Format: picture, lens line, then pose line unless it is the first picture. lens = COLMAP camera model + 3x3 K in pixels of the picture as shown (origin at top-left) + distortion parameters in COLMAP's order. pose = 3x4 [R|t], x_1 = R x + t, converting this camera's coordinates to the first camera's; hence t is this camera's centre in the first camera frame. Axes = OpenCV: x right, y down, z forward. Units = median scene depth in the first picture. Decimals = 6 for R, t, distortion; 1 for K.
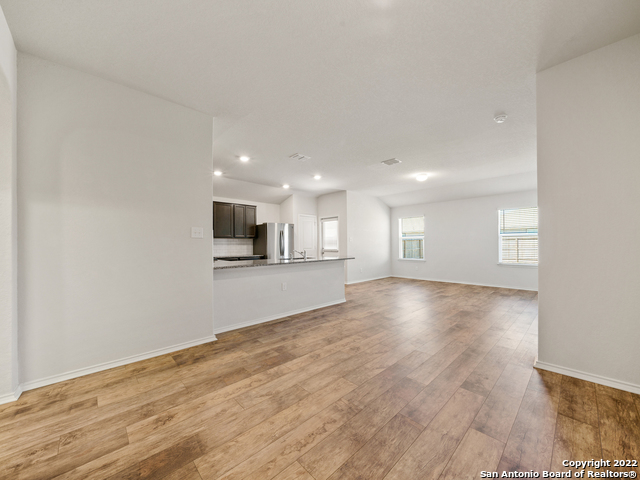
lens RADIAL K [[247.3, 0, 318.2], [0, 247.3, 245.7], [0, 0, 1]] dist [-0.002998, -0.000120]
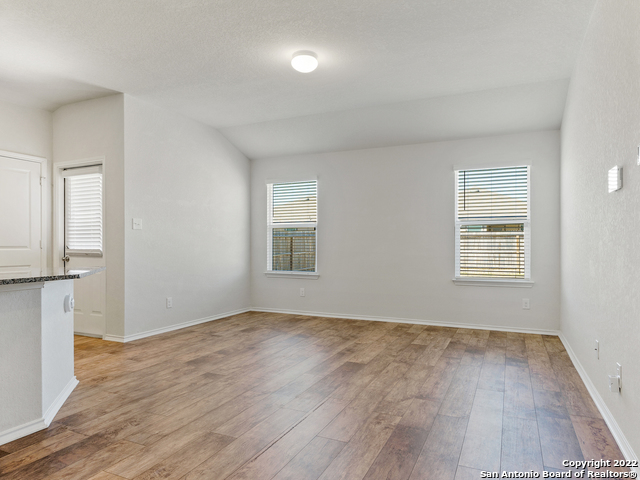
lens RADIAL K [[414.1, 0, 313.6], [0, 414.1, 248.2], [0, 0, 1]] dist [0.011269, -0.003035]
pose [[0.932988, 0.006253, 0.359852, 0.430442], [-0.006637, 0.999978, -0.000168, 0.029705], [-0.359845, -0.002231, 0.933009, 0.830078]]
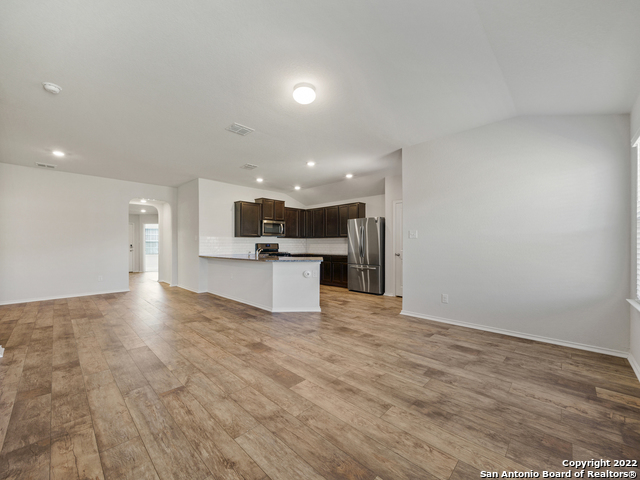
lens RADIAL K [[253.6, 0, 319.2], [0, 253.6, 245.6], [0, 0, 1]] dist [-0.003866, 0.000196]
pose [[0.050993, 0.011308, -0.998635, 1.865486], [-0.002173, 0.999935, 0.011212, -0.018018], [0.998697, 0.001598, 0.051014, 2.126973]]
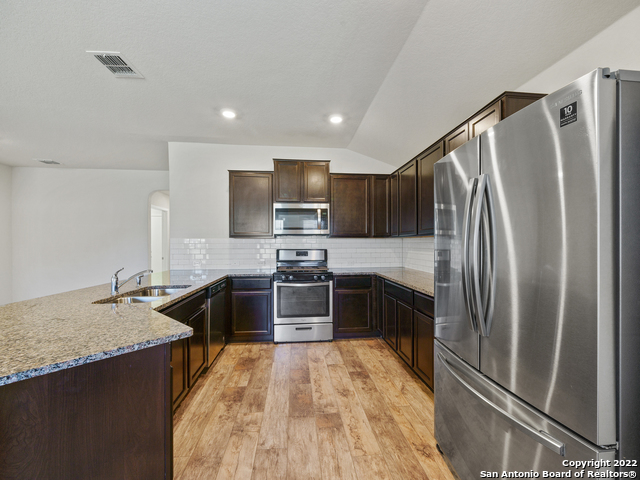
lens RADIAL K [[253.6, 0, 319.4], [0, 253.6, 245.4], [0, 0, 1]] dist [-0.003866, 0.000196]
pose [[-0.607911, 0.016067, -0.793842, 0.118038], [0.003214, 0.999837, 0.017775, -0.055806], [0.793998, 0.008254, -0.607864, 2.663171]]
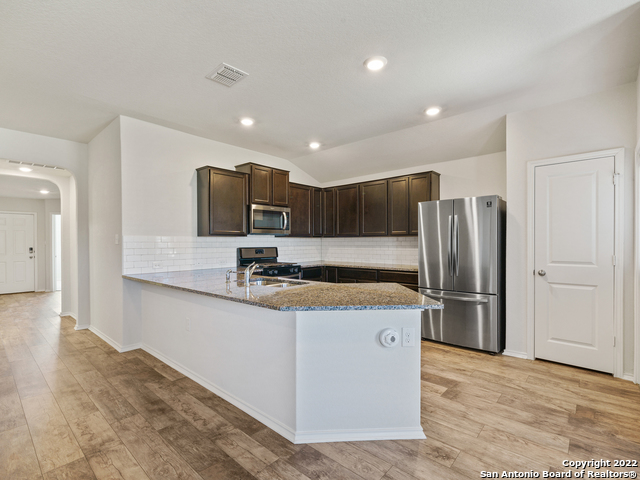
lens RADIAL K [[308.8, 0, 318.5], [0, 308.8, 244.8], [0, 0, 1]] dist [-0.005290, 0.001219]
pose [[0.087600, 0.014140, -0.996055, 0.940991], [0.000802, 0.999898, 0.014265, -0.051246], [0.996155, -0.002049, 0.087580, 1.898396]]
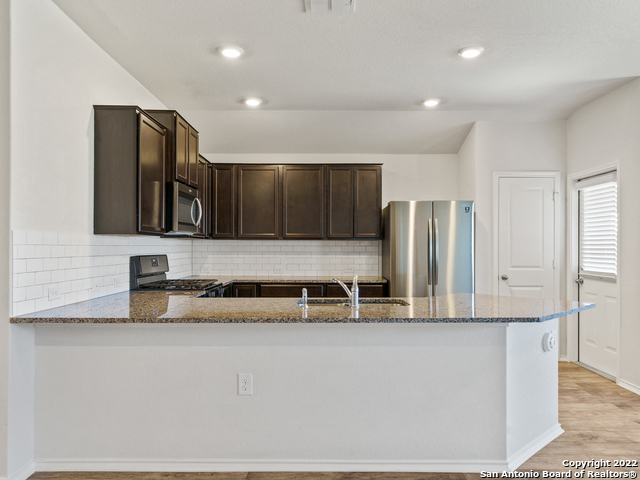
lens RADIAL K [[470.4, 0, 318.4], [0, 470.4, 246.0], [0, 0, 1]] dist [-0.002650, 0.003506]
pose [[0.726268, 0.007631, -0.687369, 0.600030], [-0.010046, 0.999949, 0.000487, -0.047483], [0.687338, 0.006551, 0.726308, 0.895526]]
